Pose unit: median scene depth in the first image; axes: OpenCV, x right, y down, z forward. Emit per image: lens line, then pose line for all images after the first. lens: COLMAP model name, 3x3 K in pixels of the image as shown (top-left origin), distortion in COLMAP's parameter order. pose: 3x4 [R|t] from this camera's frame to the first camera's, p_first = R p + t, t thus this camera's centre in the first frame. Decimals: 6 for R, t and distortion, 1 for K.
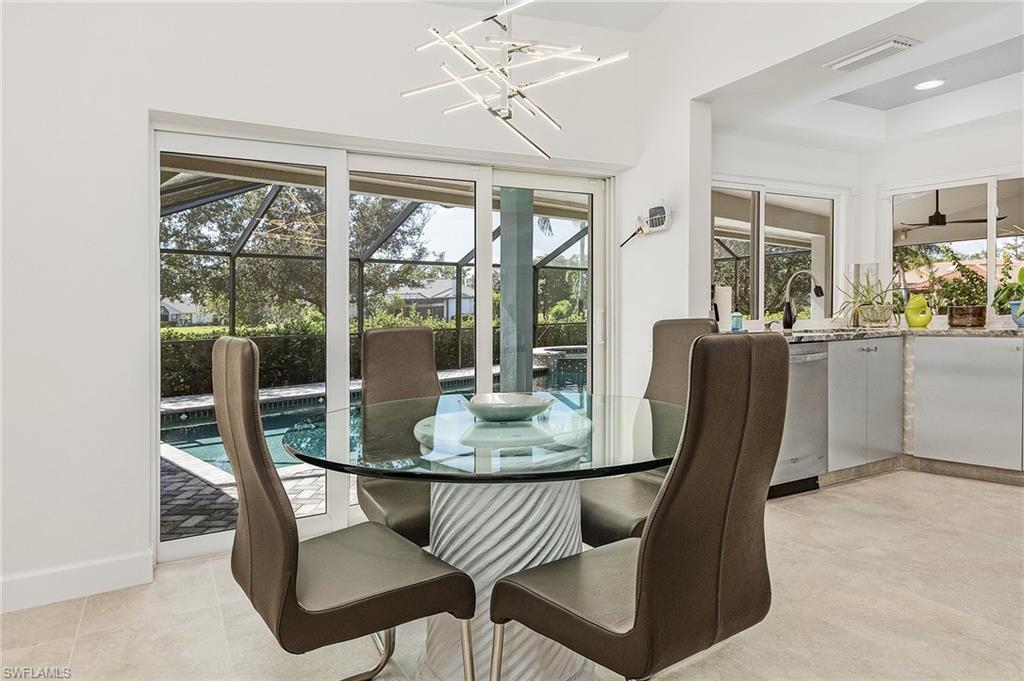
lens RADIAL K [[606.4, 0, 511.1], [0, 606.4, 326.5], [0, 0, 1]] dist [0.006161, 0.001863]
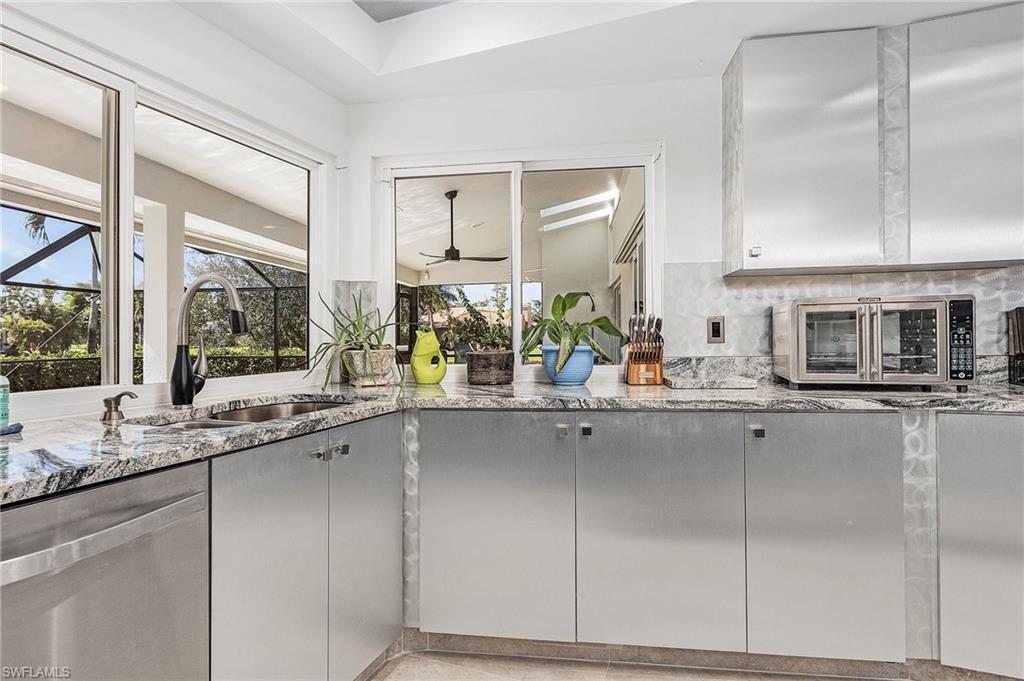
lens RADIAL K [[533.6, 0, 512.0], [0, 533.6, 340.5], [0, 0, 1]] dist [0.001775, 0.000542]
pose [[0.751413, 0.007294, 0.659792, 0.349208], [0.011740, 0.999633, -0.024422, -0.028509], [-0.659728, 0.026097, 0.751052, 0.498763]]
